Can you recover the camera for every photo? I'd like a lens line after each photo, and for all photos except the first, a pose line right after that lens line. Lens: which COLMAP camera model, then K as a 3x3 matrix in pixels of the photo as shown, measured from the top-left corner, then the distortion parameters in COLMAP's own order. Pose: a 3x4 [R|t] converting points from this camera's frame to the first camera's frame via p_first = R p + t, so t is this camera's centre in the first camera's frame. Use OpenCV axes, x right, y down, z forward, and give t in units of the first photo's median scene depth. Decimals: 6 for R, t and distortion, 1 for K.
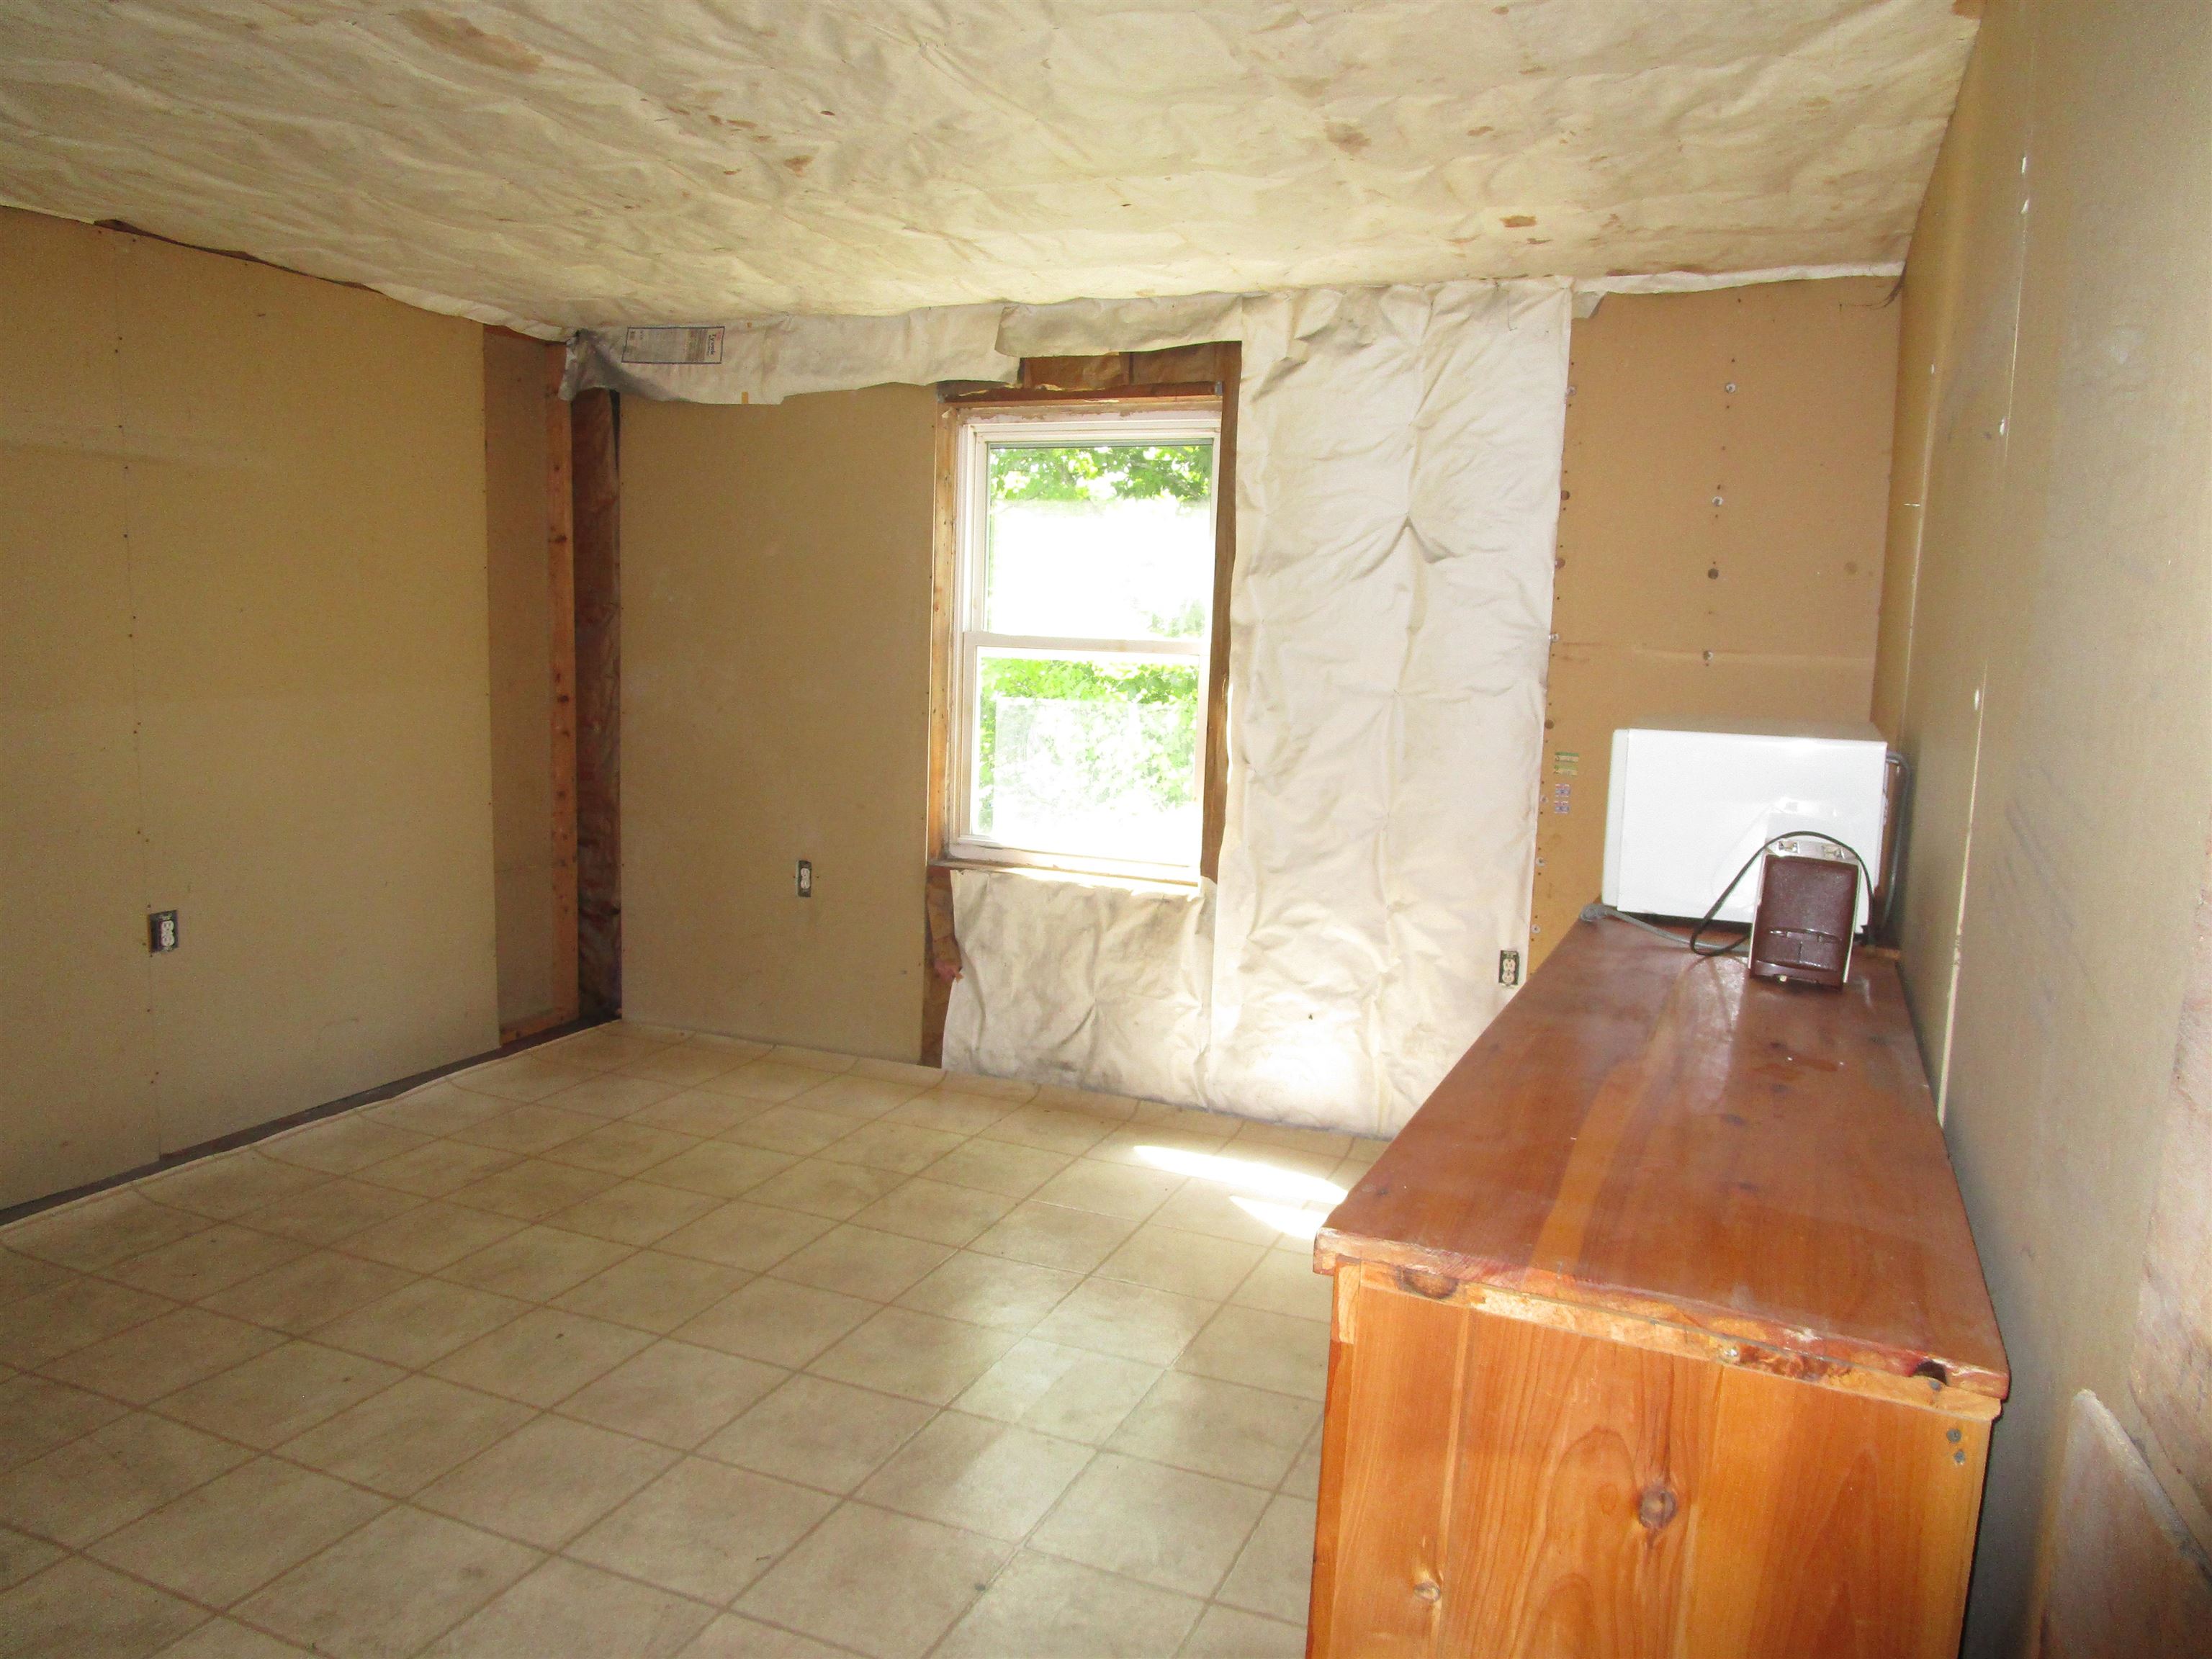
lens RADIAL K [[1592.9, 0, 1101.8], [0, 1592.9, 830.7], [0, 0, 1]] dist [-0.019327, 0.011311]
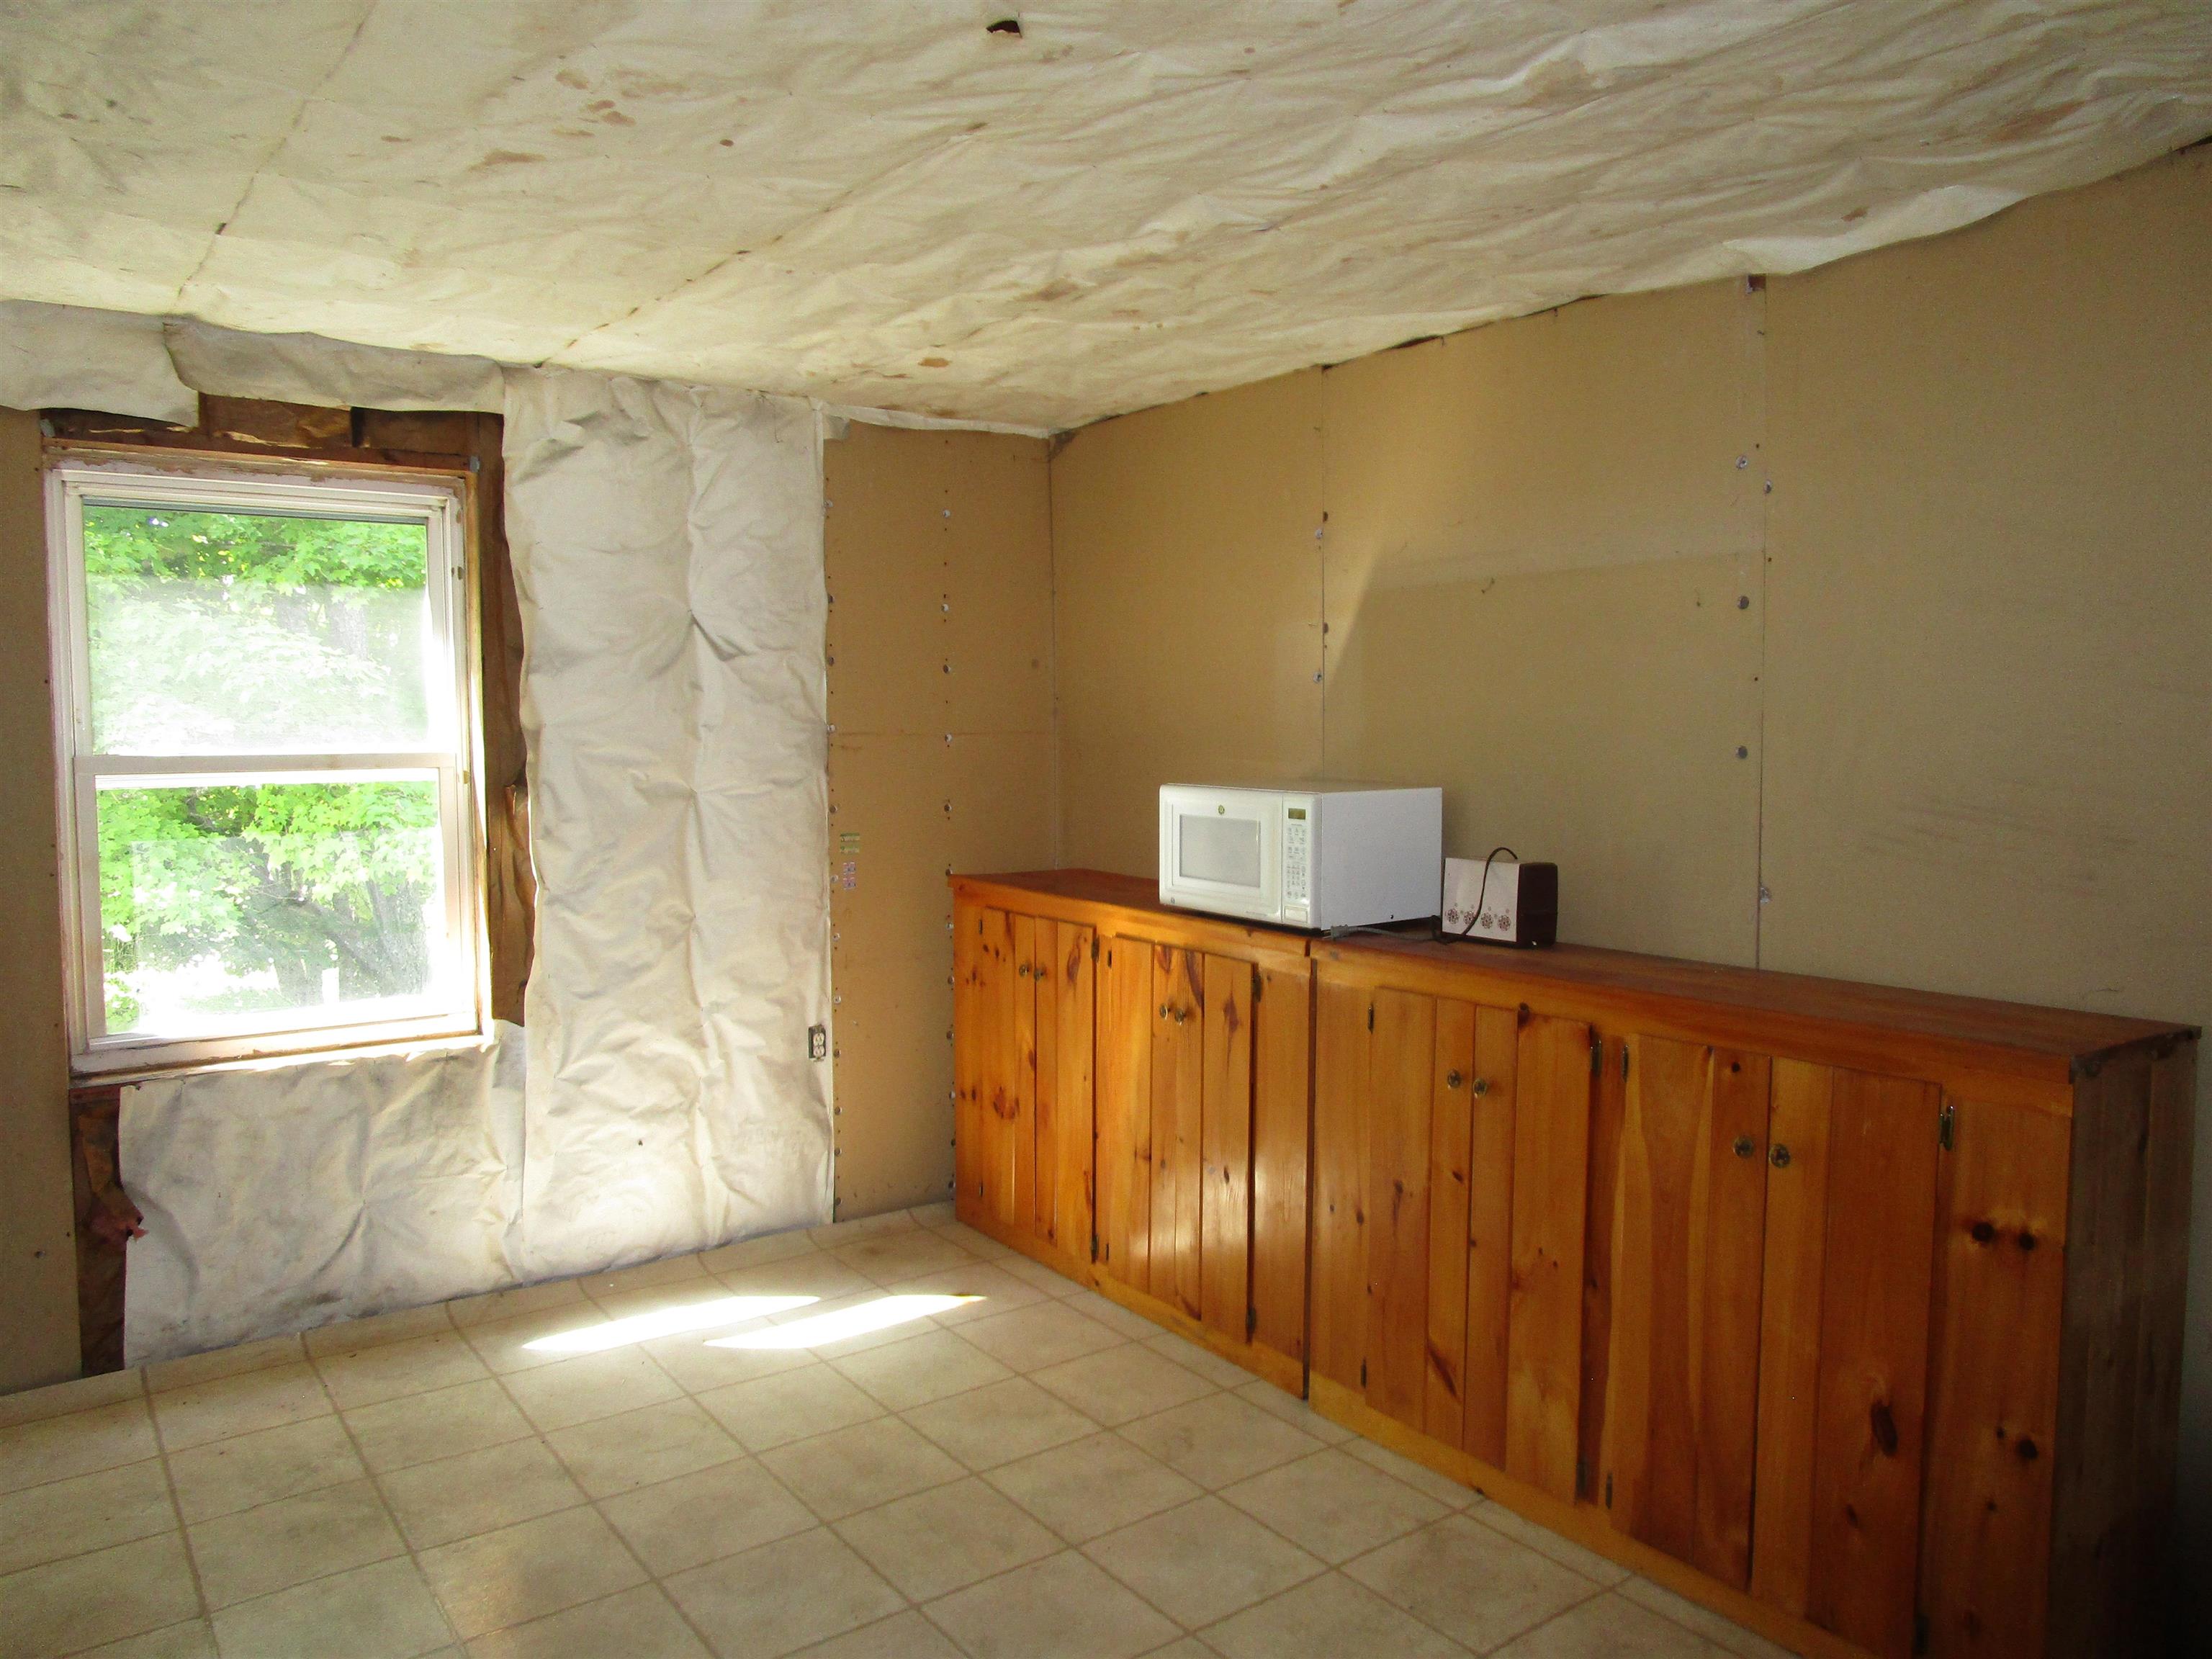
lens RADIAL K [[1592.9, 0, 1102.9], [0, 1592.9, 828.7], [0, 0, 1]] dist [-0.019327, 0.011311]
pose [[0.509765, -0.094394, 0.855120, -0.496937], [0.135572, 0.990357, 0.028503, -0.054051], [-0.849565, 0.101400, 0.517647, 0.260648]]
